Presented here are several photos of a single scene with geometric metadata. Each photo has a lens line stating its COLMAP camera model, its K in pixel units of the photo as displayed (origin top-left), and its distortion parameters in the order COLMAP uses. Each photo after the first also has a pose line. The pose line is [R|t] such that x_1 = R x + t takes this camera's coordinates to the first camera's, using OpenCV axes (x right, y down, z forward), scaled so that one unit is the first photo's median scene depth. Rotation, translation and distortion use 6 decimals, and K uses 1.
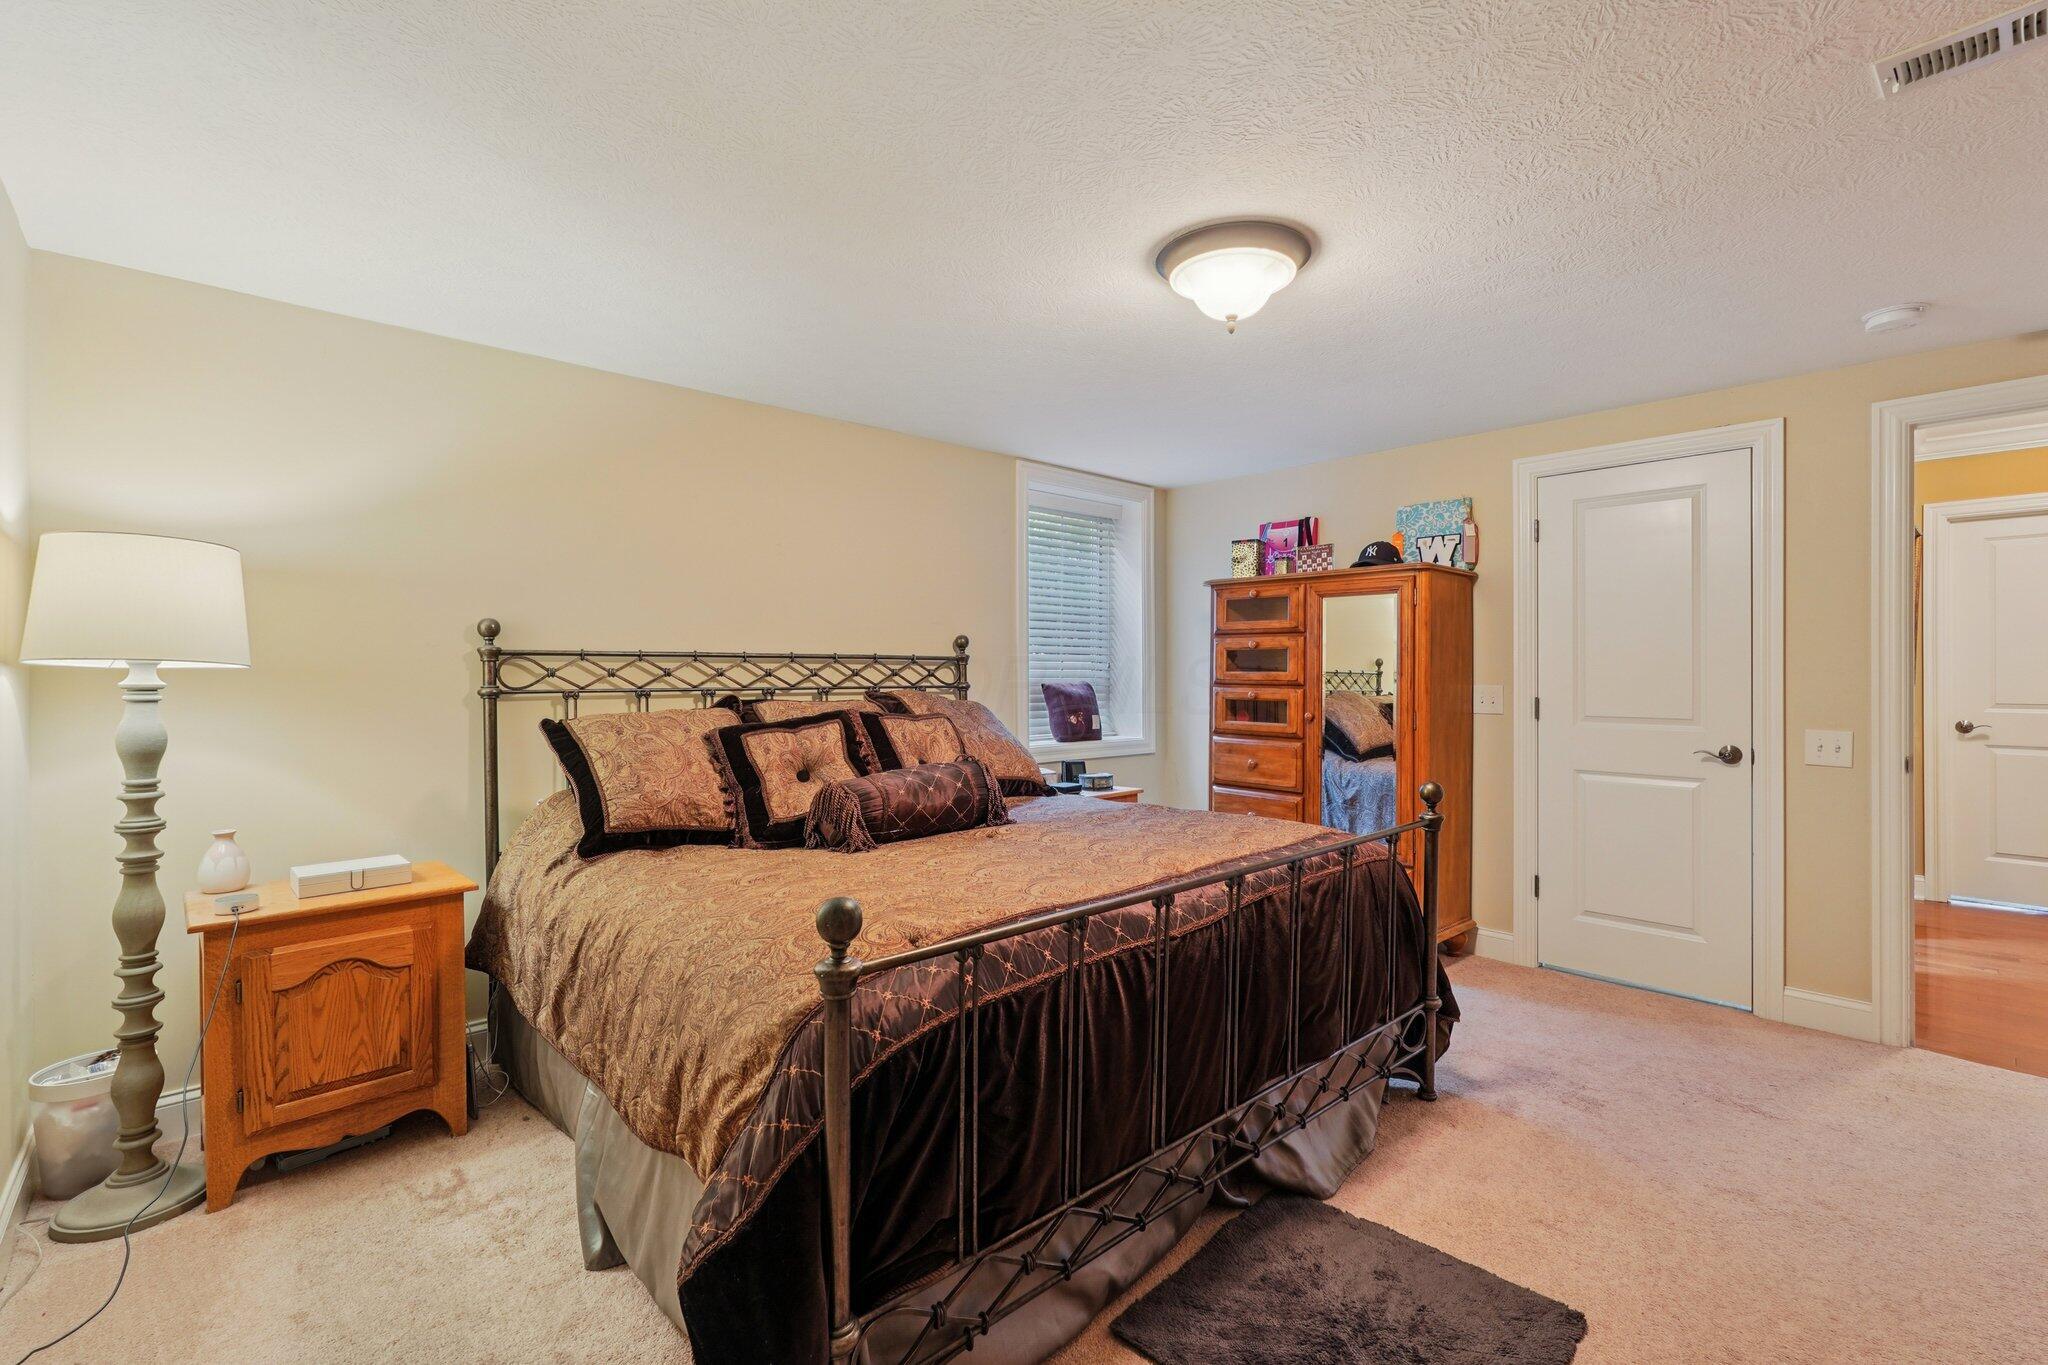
lens RADIAL K [[916.0, 0, 1027.3], [0, 916.0, 674.9], [0, 0, 1]] dist [-0.000472, 0.000003]
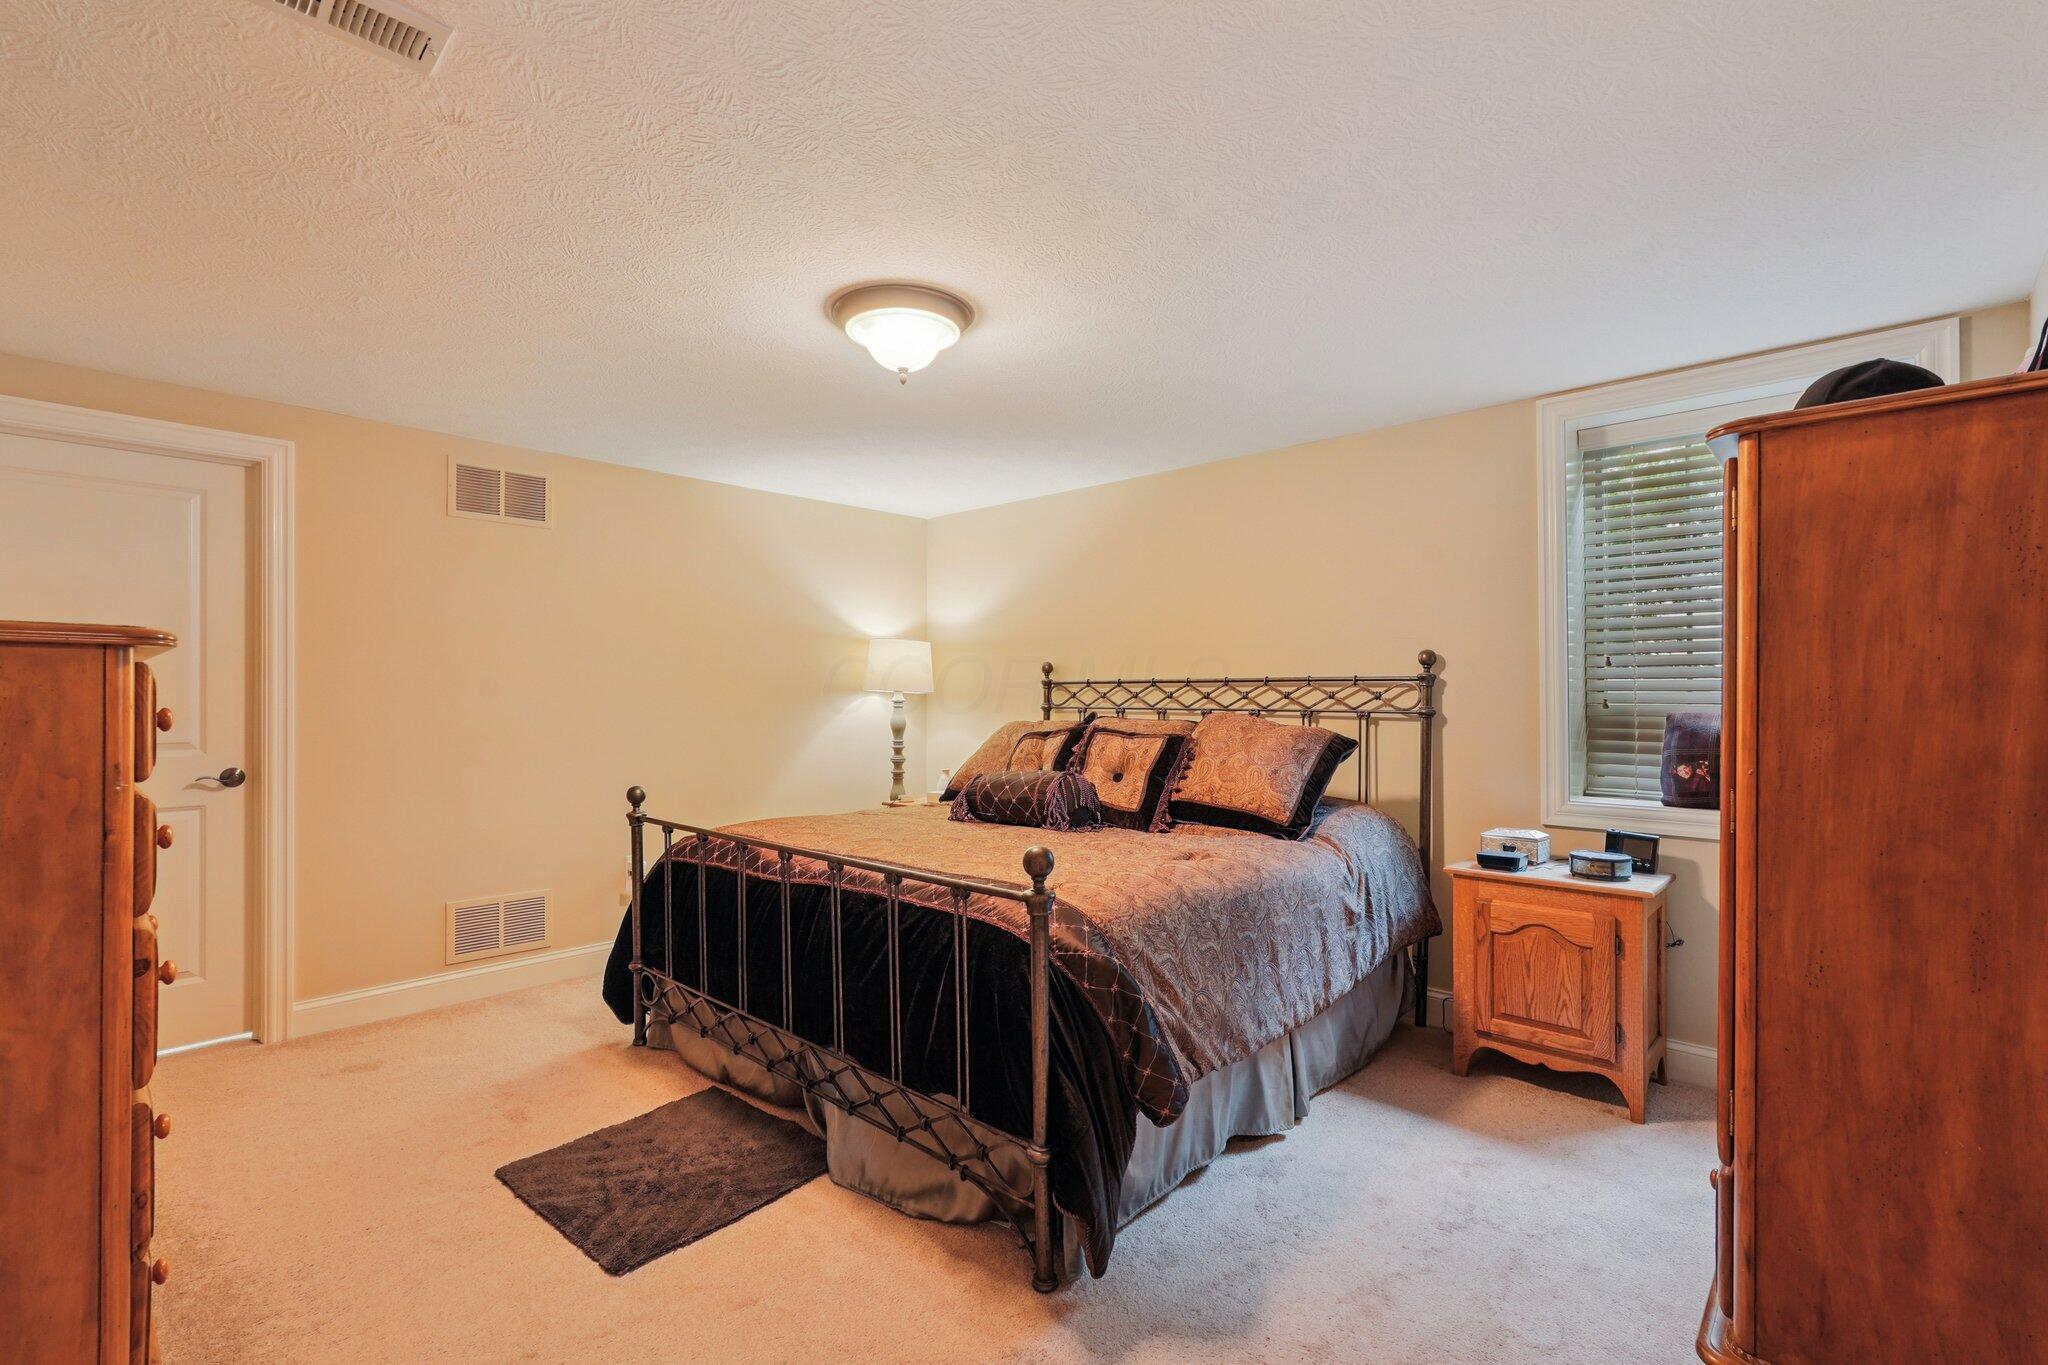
lens RADIAL K [[900.7, 0, 1002.0], [0, 900.7, 681.2], [0, 0, 1]] dist [0.000005, 0.000043]
pose [[0.061623, -0.019302, -0.997913, 1.304988], [-0.006388, 0.999785, -0.019733, 0.005564], [0.998079, 0.007591, 0.061487, 1.053163]]
